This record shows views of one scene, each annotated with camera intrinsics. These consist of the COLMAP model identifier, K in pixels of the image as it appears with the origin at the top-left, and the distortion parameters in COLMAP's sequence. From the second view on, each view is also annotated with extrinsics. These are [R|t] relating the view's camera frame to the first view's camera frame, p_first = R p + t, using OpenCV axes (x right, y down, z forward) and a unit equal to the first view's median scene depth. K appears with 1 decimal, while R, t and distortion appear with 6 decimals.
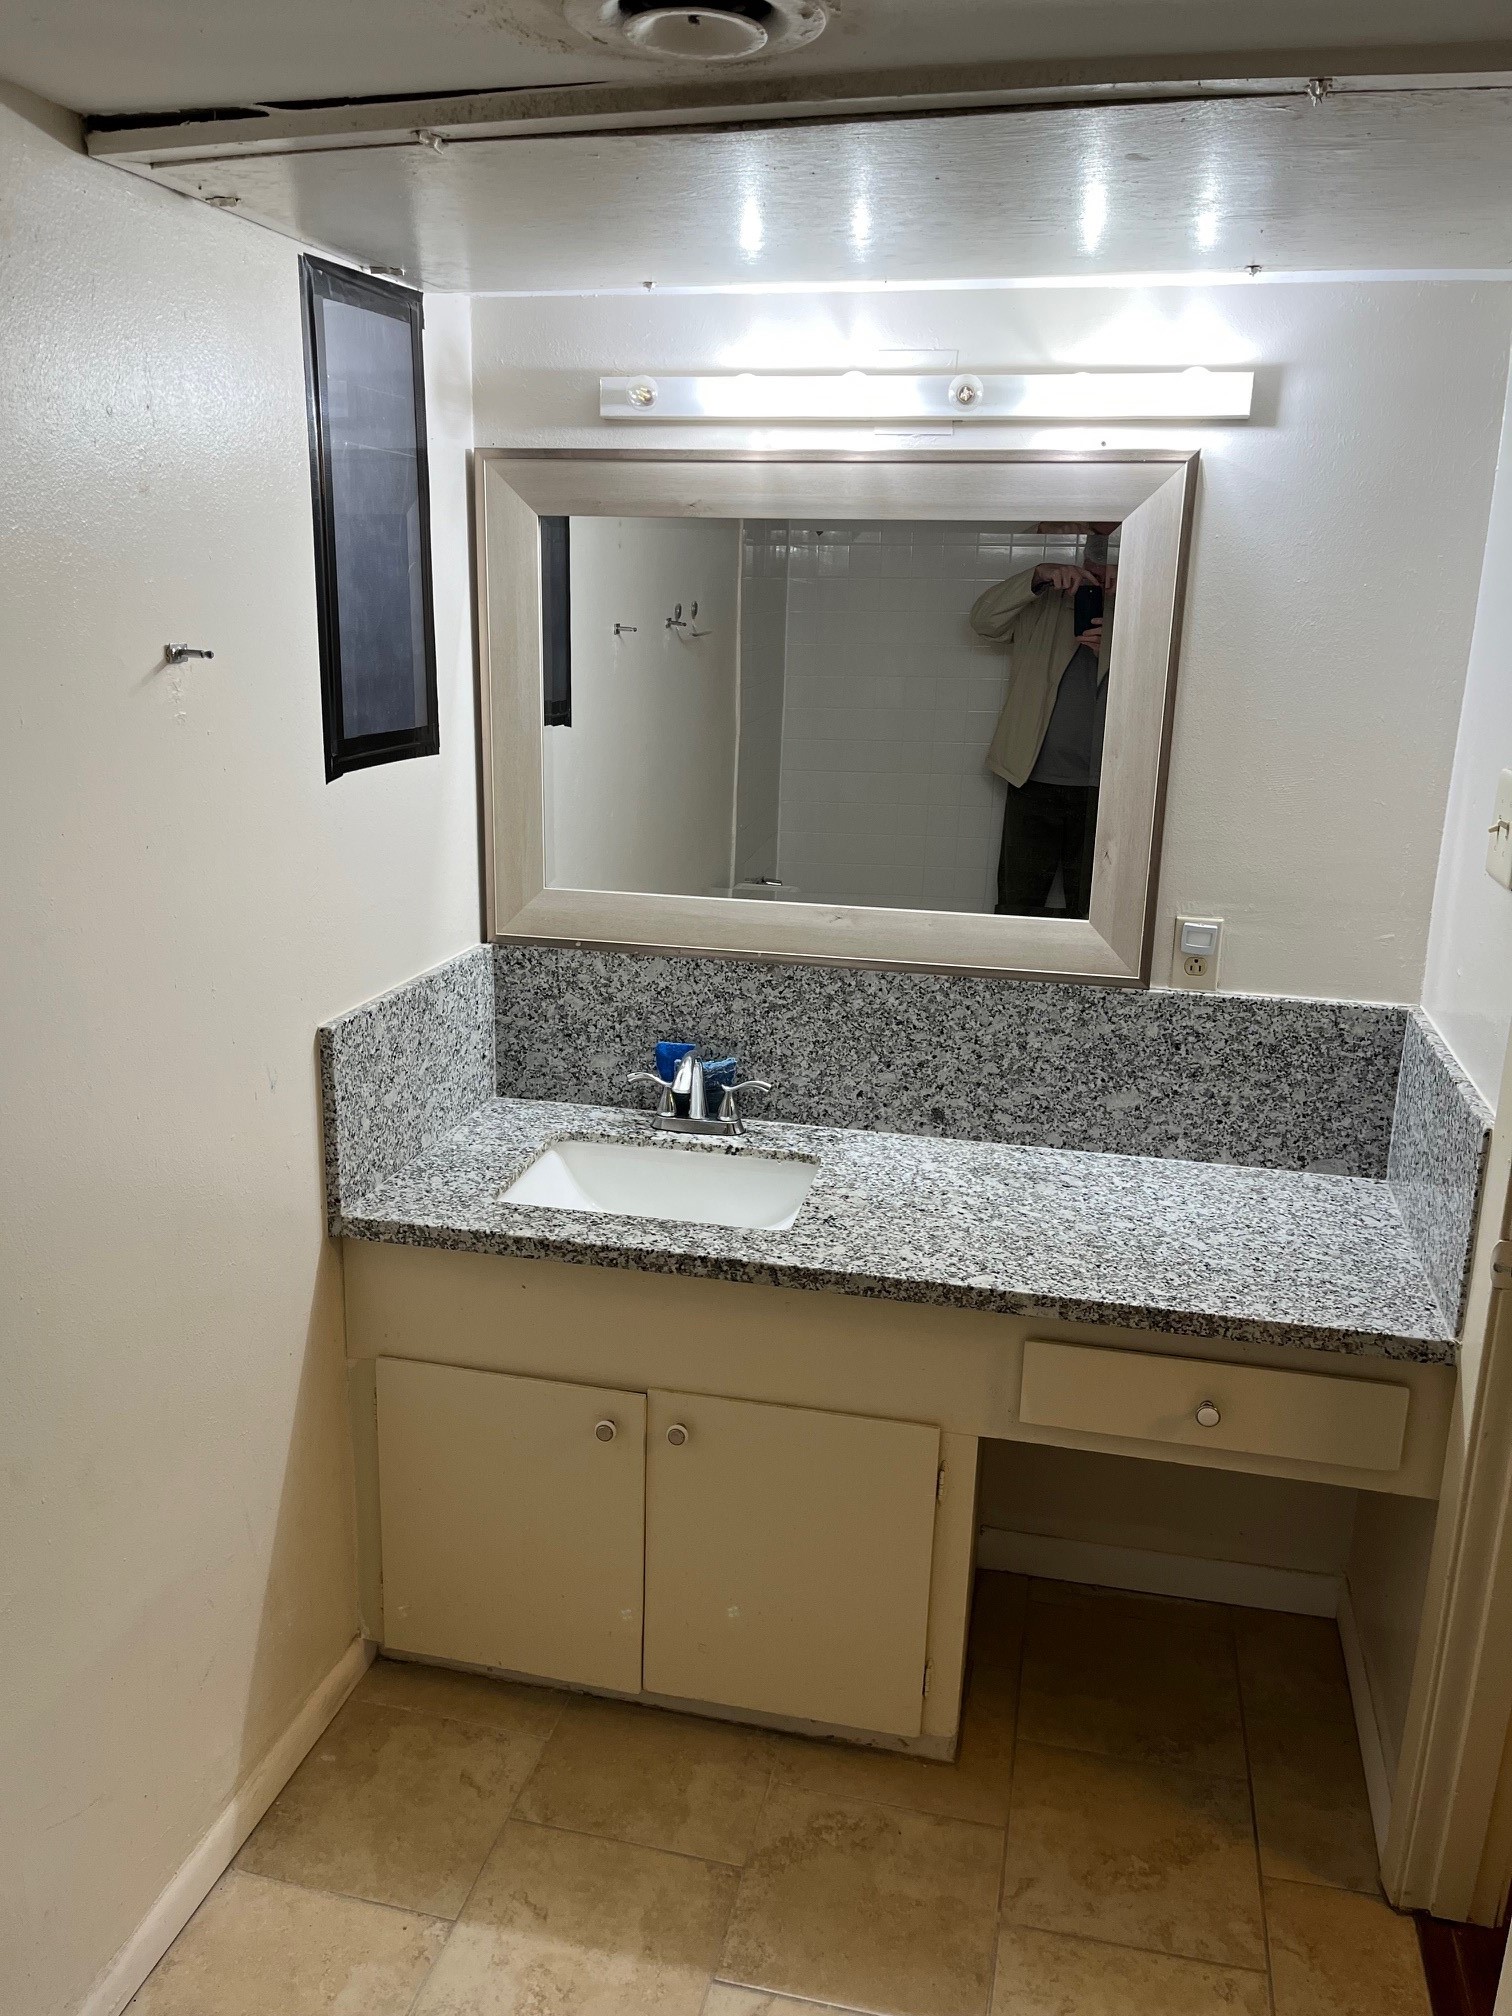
lens RADIAL K [[1529.2, 0, 750.1], [0, 1529.2, 1011.1], [0, 0, 1]] dist [0.065211, -0.099010]
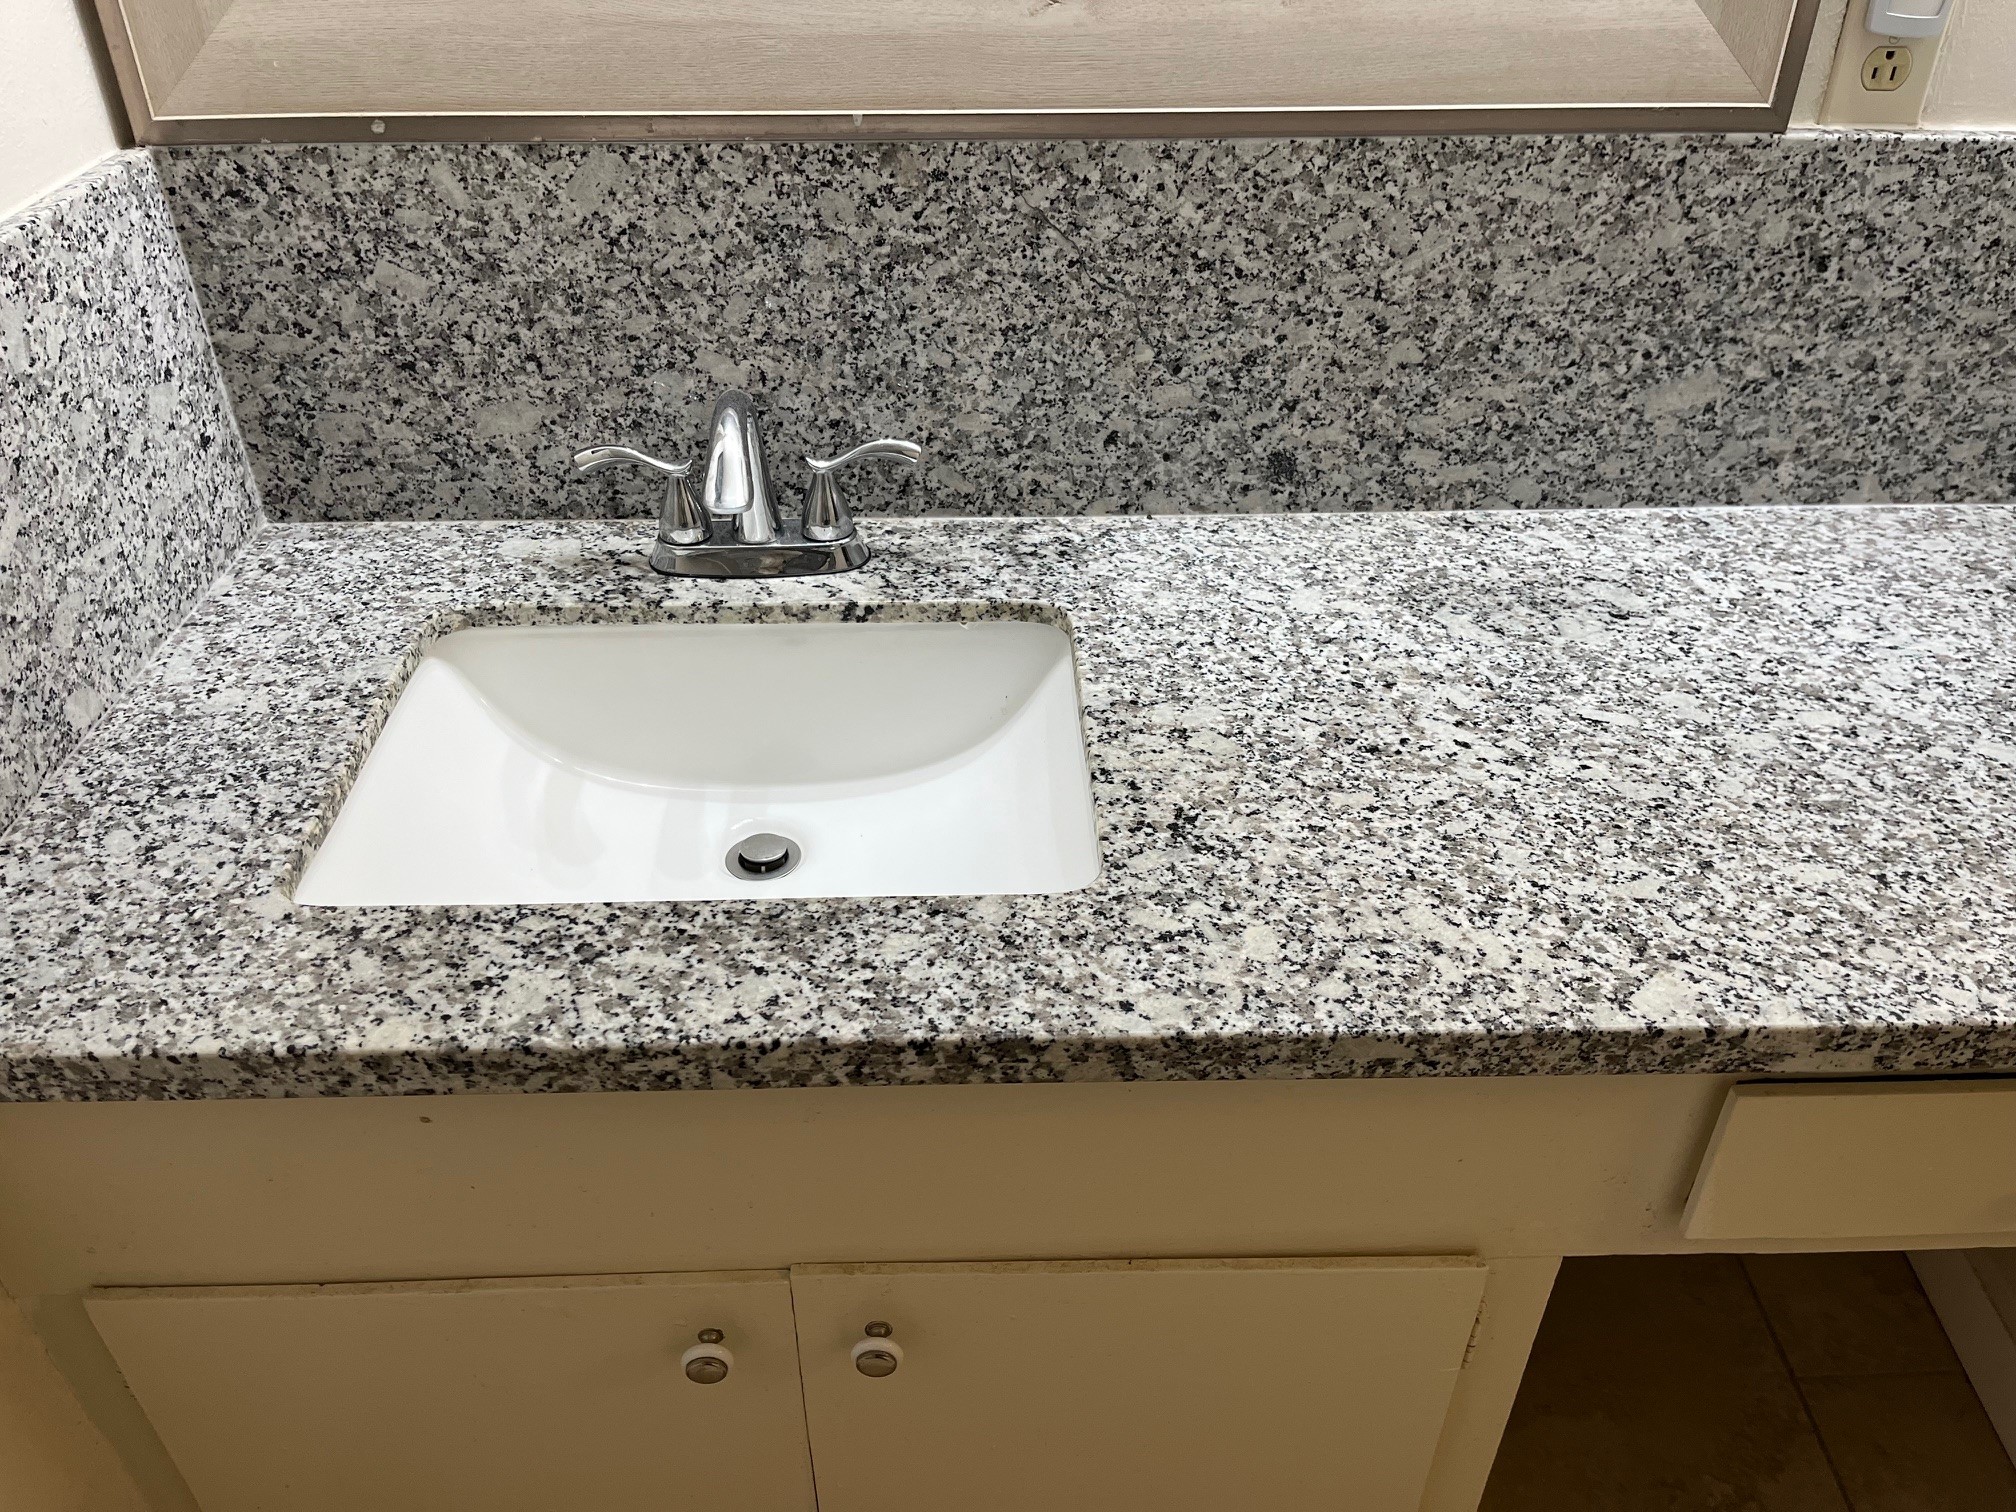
lens RADIAL K [[1529.2, 0, 1013.0], [0, 1529.2, 766.1], [0, 0, 1]] dist [0.065211, -0.099010]
pose [[0.971520, -0.157280, 0.177234, -0.053012], [0.082484, 0.925646, 0.369291, -0.026439], [-0.222138, -0.344154, 0.912257, 0.572898]]
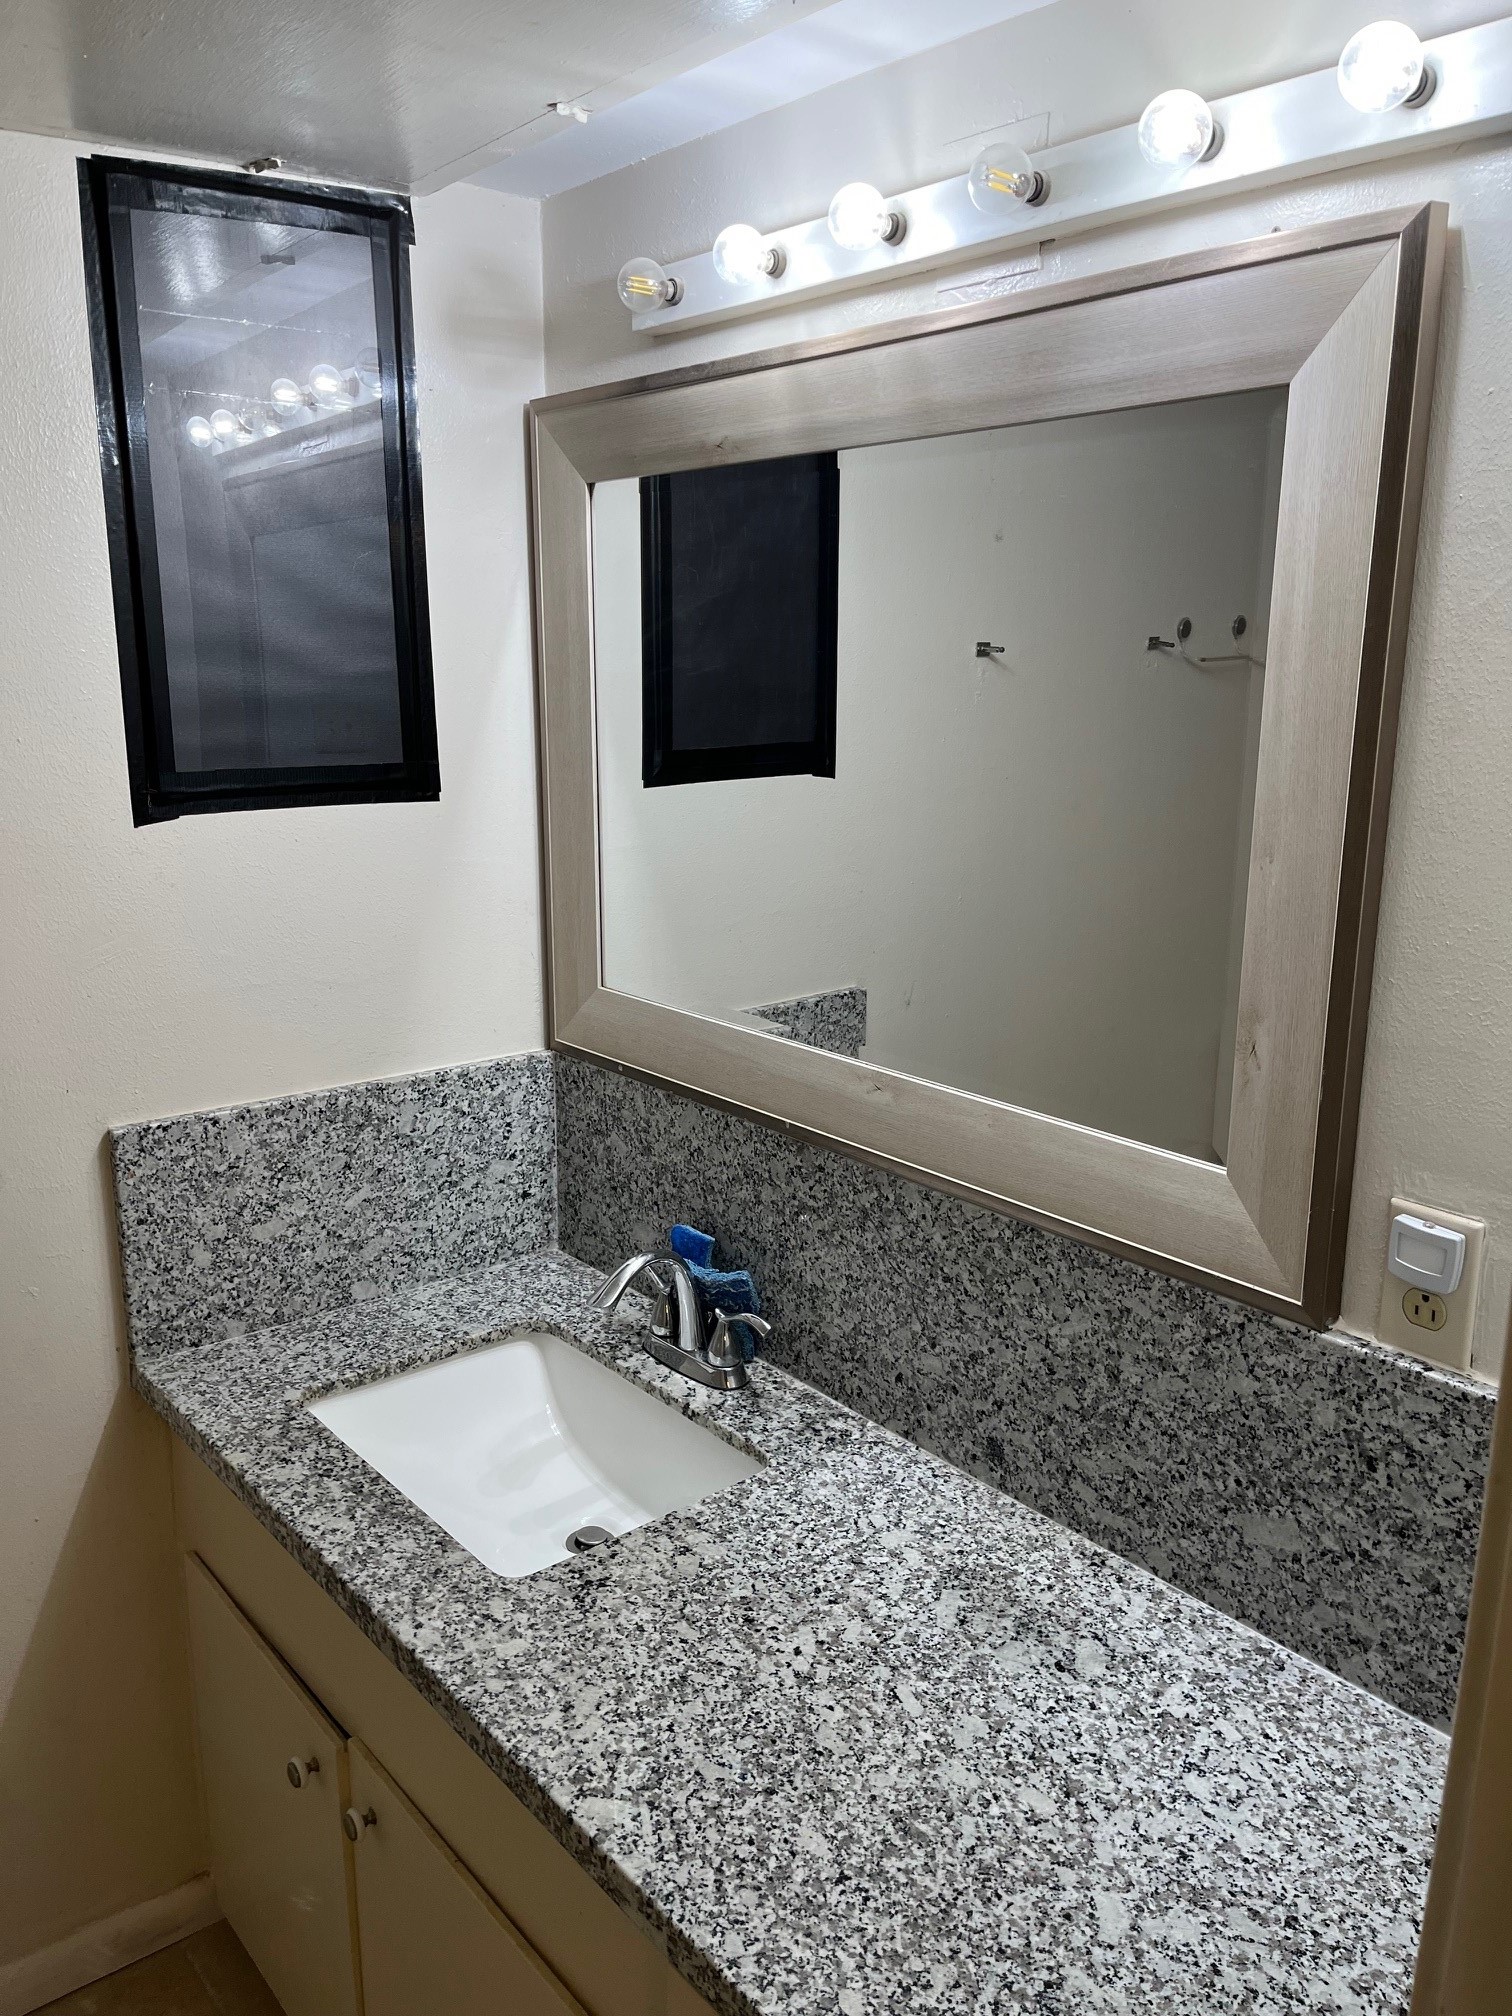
lens RADIAL K [[1537.0, 0, 750.8], [0, 1537.0, 1015.3], [0, 0, 1]] dist [0.034948, -0.054804]
pose [[0.786155, 0.125646, -0.605123, 0.389002], [-0.146908, 0.989044, 0.014505, -0.091610], [0.600316, 0.077494, 0.796000, 0.472140]]
